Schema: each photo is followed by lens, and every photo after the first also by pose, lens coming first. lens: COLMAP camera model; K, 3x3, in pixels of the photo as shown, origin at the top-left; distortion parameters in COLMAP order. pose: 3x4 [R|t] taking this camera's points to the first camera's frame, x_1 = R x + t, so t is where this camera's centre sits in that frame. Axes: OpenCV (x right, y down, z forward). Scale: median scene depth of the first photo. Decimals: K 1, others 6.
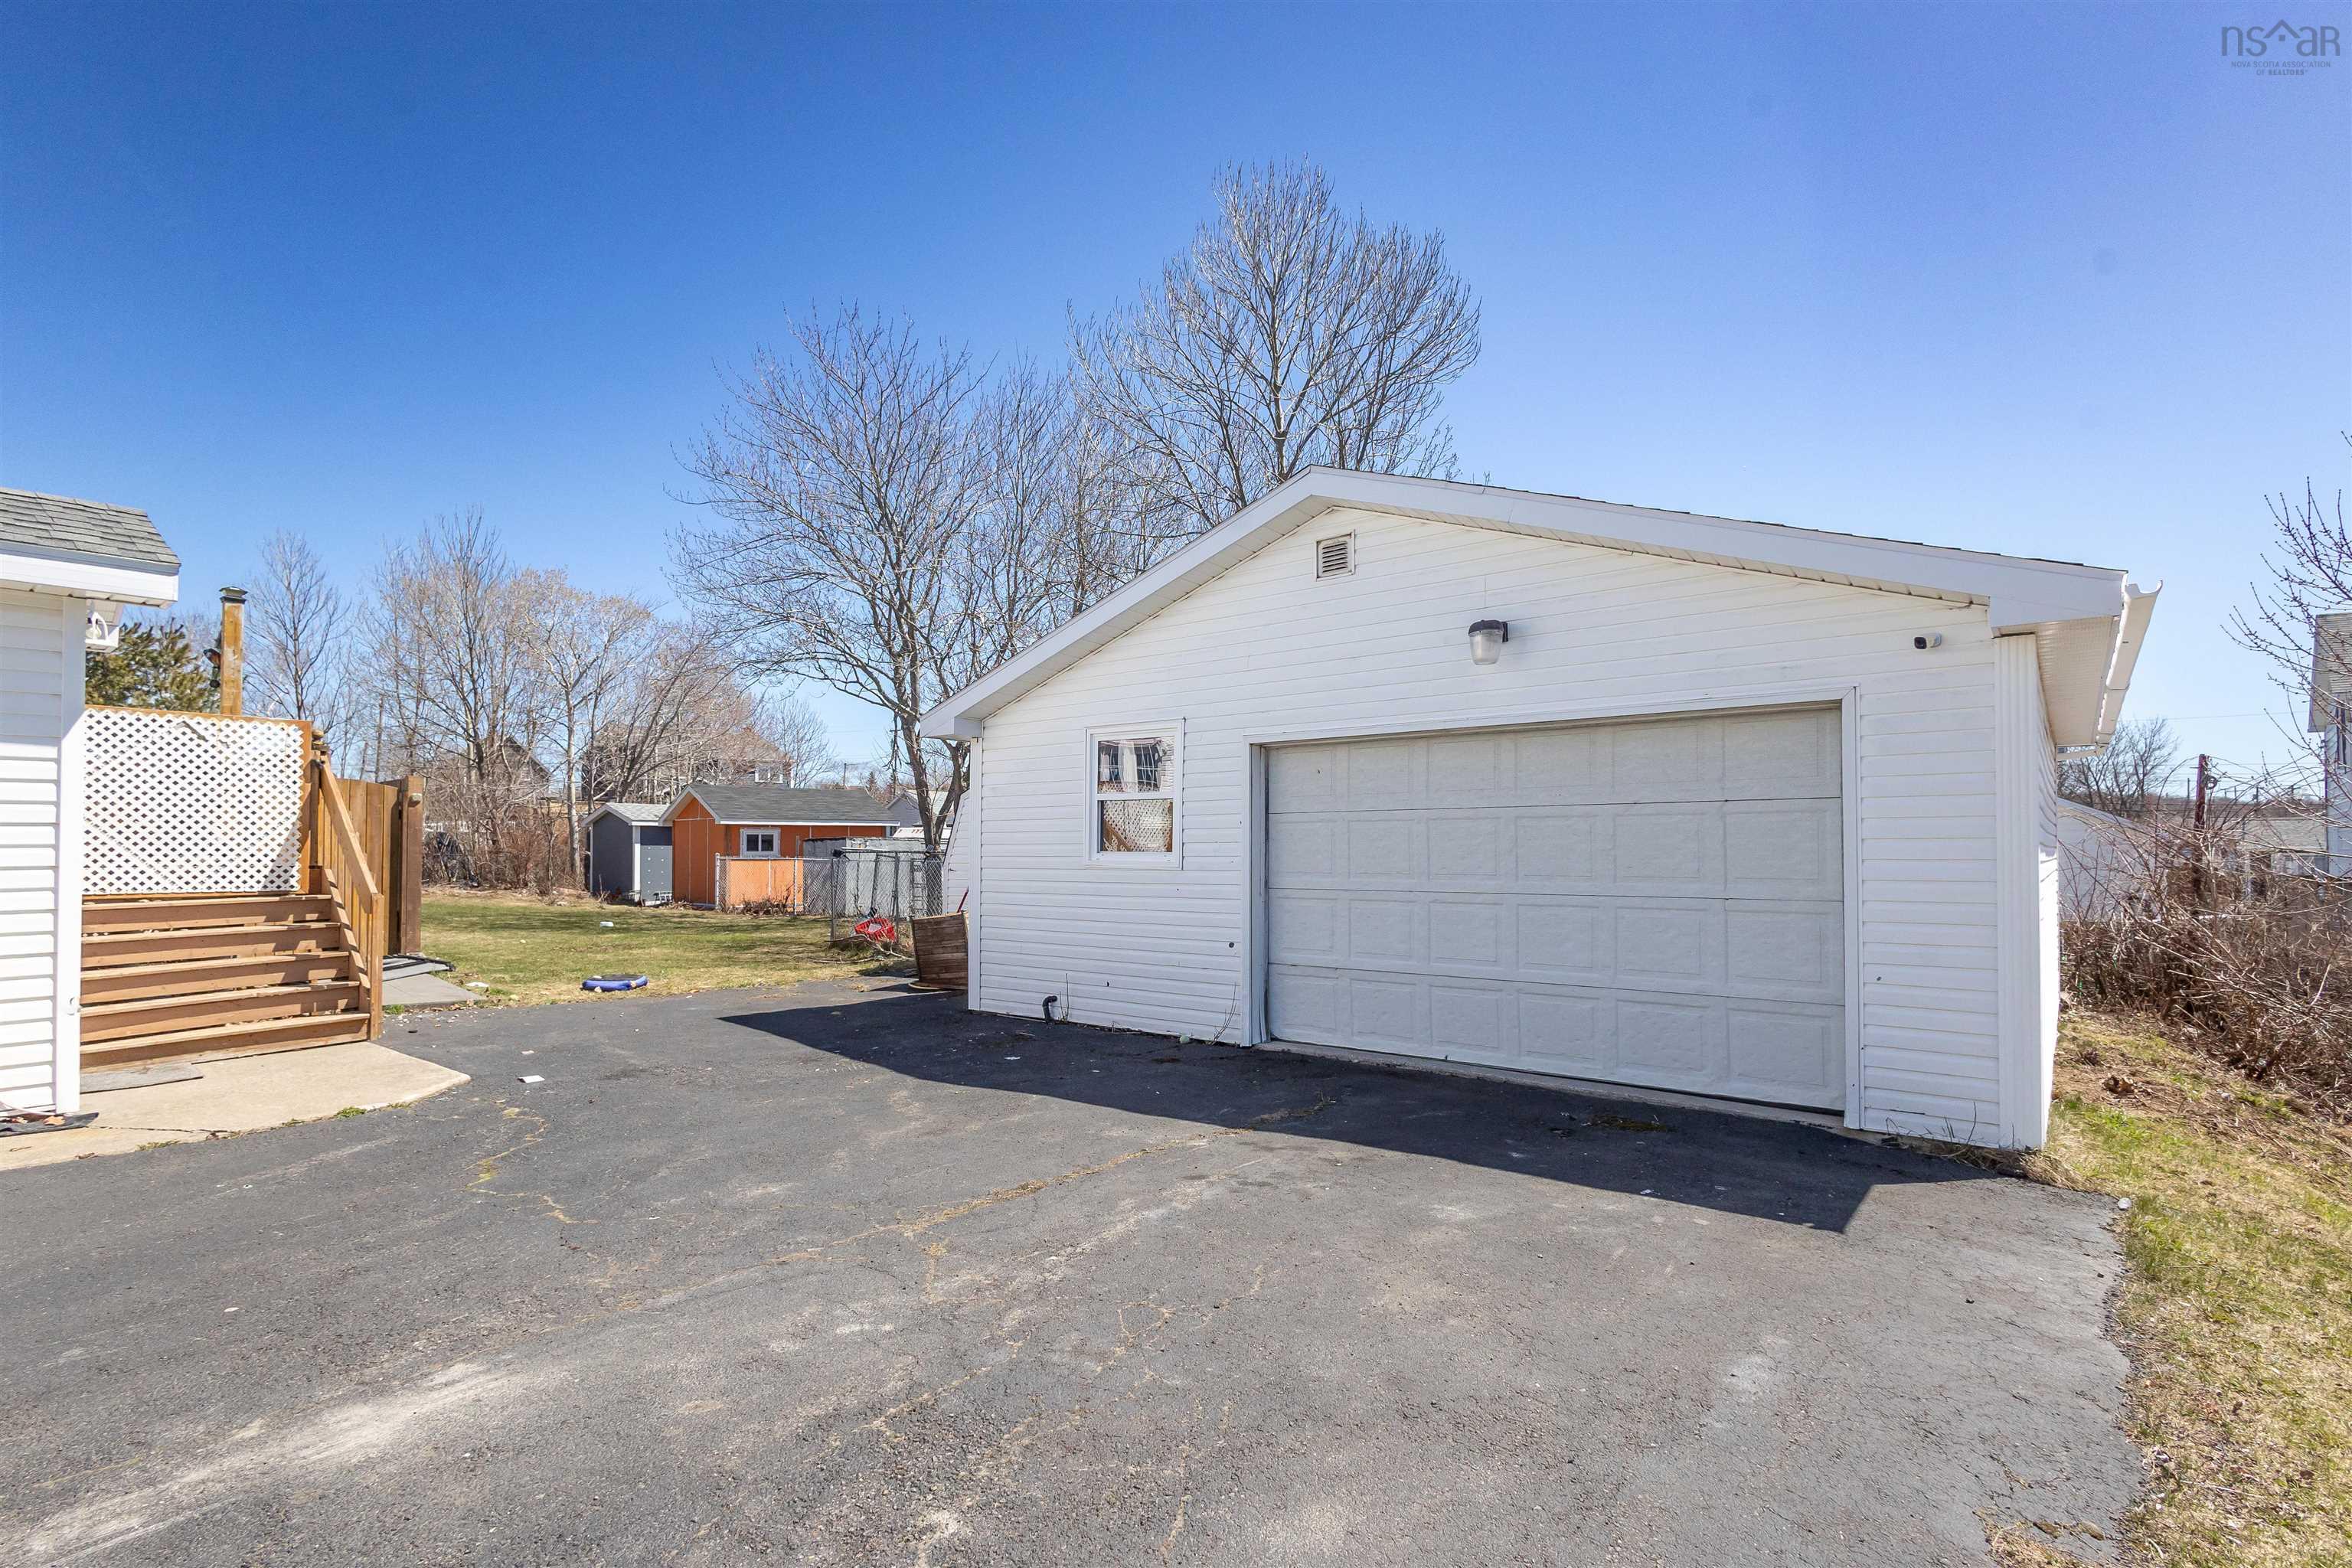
lens RADIAL K [[1096.5, 0, 1225.6], [0, 1096.5, 835.4], [0, 0, 1]] dist [0.001780, 0.000155]
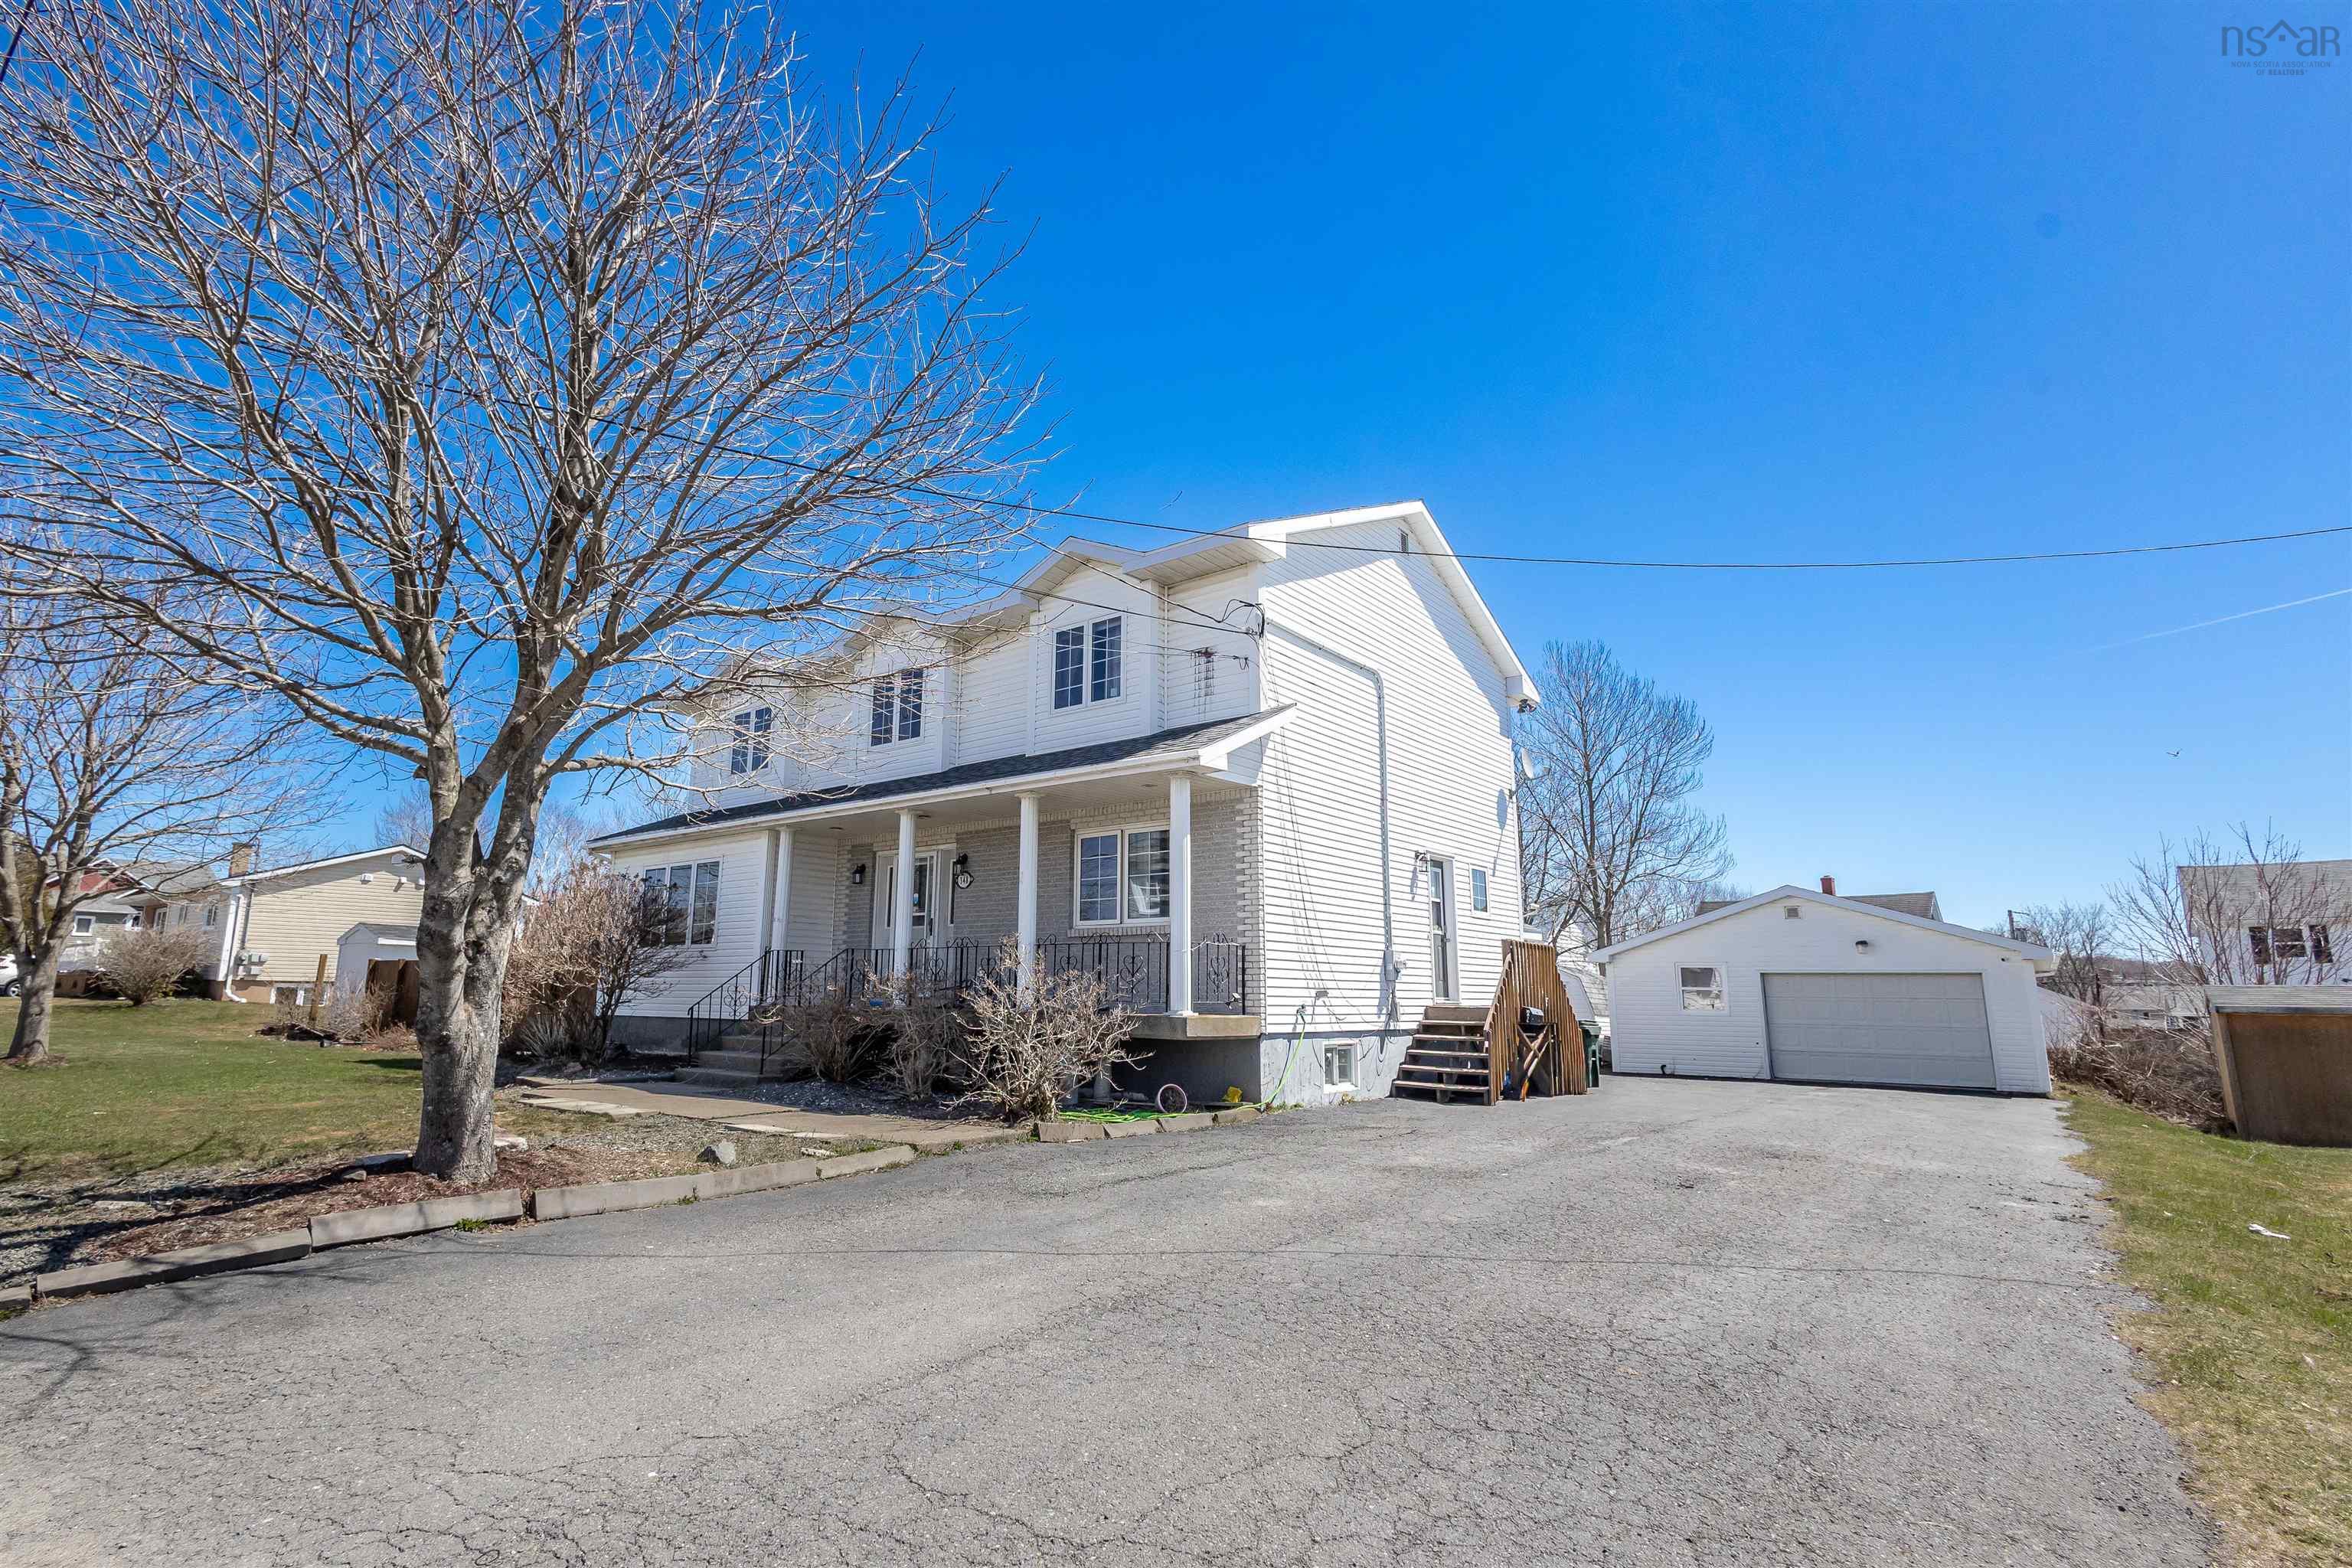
lens RADIAL K [[1096.5, 0, 1170.8], [0, 1096.5, 782.0], [0, 0, 1]] dist [0.001780, 0.000155]
pose [[0.999871, 0.015568, -0.003973, -1.405926], [-0.016027, 0.983850, -0.178275, -0.033842], [0.001133, 0.178316, 0.983973, -1.790596]]
